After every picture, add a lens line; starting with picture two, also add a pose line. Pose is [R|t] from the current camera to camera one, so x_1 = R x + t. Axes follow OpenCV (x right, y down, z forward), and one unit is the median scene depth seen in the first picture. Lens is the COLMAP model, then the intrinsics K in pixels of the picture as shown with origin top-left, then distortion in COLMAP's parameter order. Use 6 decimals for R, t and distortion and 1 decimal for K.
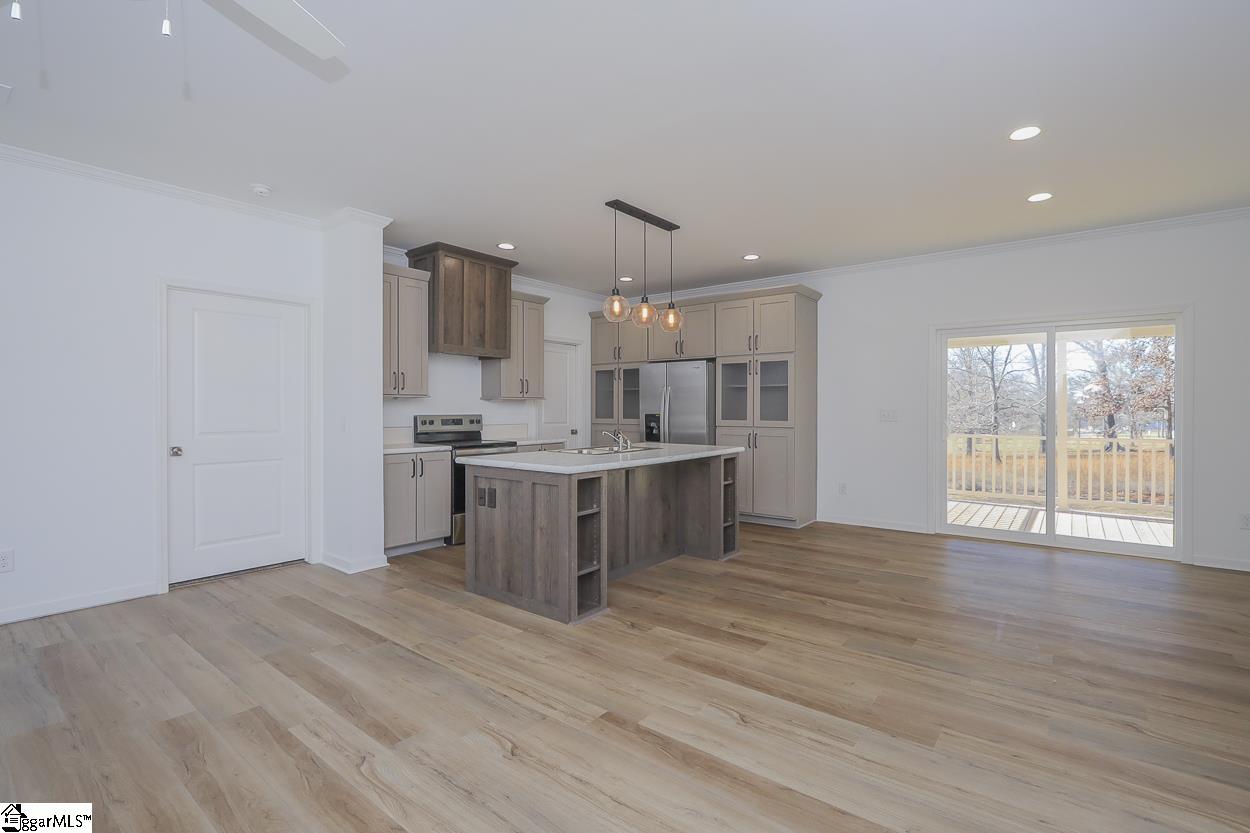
lens RADIAL K [[577.0, 0, 630.7], [0, 577.0, 410.0], [0, 0, 1]] dist [-0.018892, 0.000662]
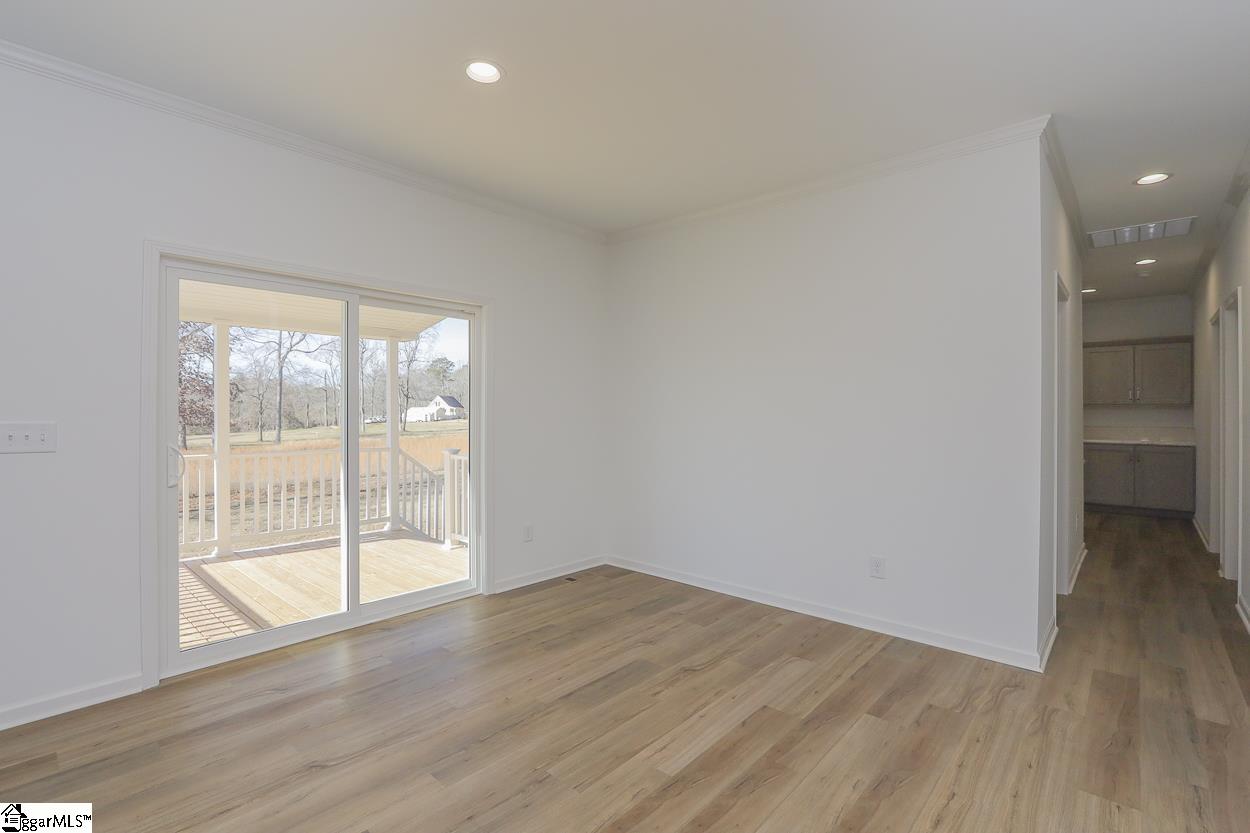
lens RADIAL K [[577.0, 0, 630.7], [0, 577.0, 410.0], [0, 0, 1]] dist [-0.018892, 0.000662]
pose [[0.067728, 0.002214, 0.997701, 0.088786], [0.002665, 0.999994, -0.002400, -0.009273], [-0.997700, 0.002821, 0.067722, 0.587626]]
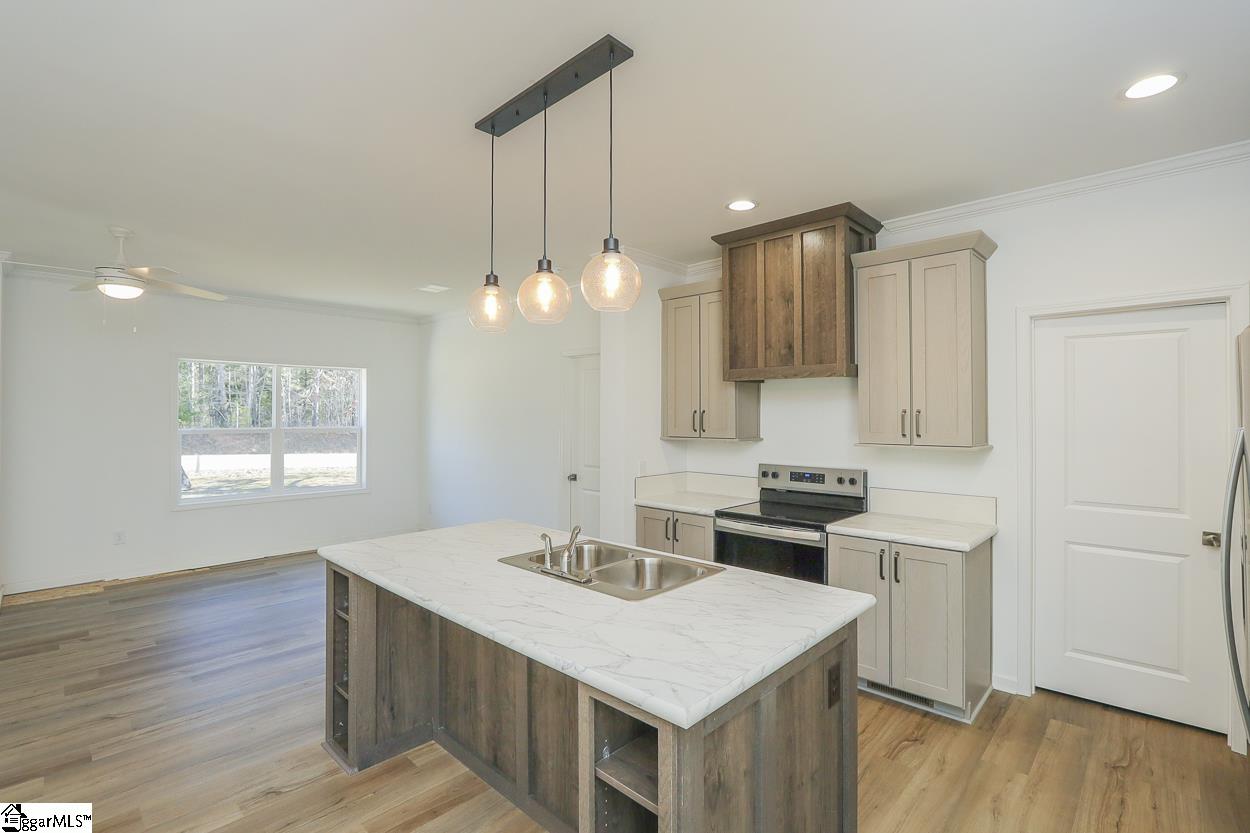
lens RADIAL K [[577.0, 0, 630.7], [0, 577.0, 410.0], [0, 0, 1]] dist [-0.018892, 0.000662]
pose [[-0.096463, -0.005154, -0.995323, 0.394839], [-0.001031, 0.999987, -0.005078, -0.056742], [0.995336, 0.000536, -0.096467, 0.895087]]
